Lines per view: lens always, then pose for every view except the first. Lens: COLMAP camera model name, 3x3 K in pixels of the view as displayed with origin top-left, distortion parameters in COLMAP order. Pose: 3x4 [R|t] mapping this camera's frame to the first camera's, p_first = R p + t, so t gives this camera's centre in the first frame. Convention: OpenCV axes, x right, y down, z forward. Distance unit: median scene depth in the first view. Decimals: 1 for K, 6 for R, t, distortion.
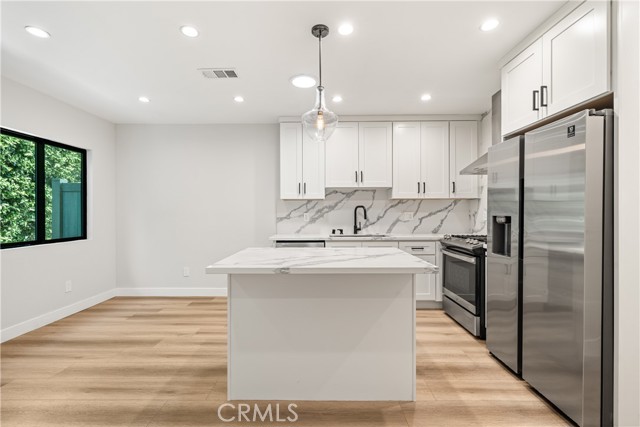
lens RADIAL K [[283.1, 0, 320.0], [0, 283.1, 213.5], [0, 0, 1]] dist [-0.000692, -0.000315]
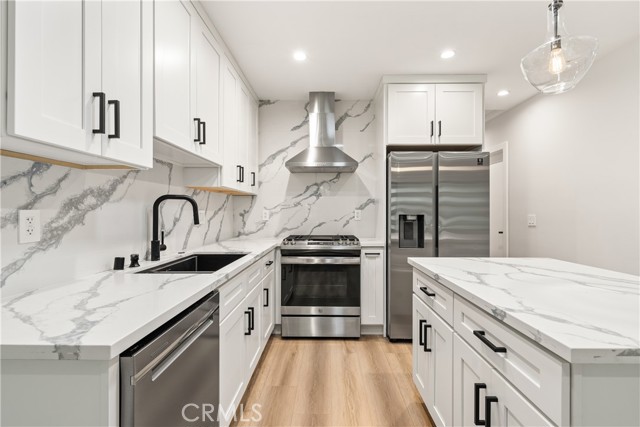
lens RADIAL K [[293.6, 0, 322.5], [0, 293.6, 212.5], [0, 0, 1]] dist [0.000830, 0.000005]
pose [[0.009720, 0.002798, 0.999949, -0.336419], [-0.000350, 0.999996, -0.002794, 0.001611], [-0.999953, -0.000323, 0.009721, 0.793929]]
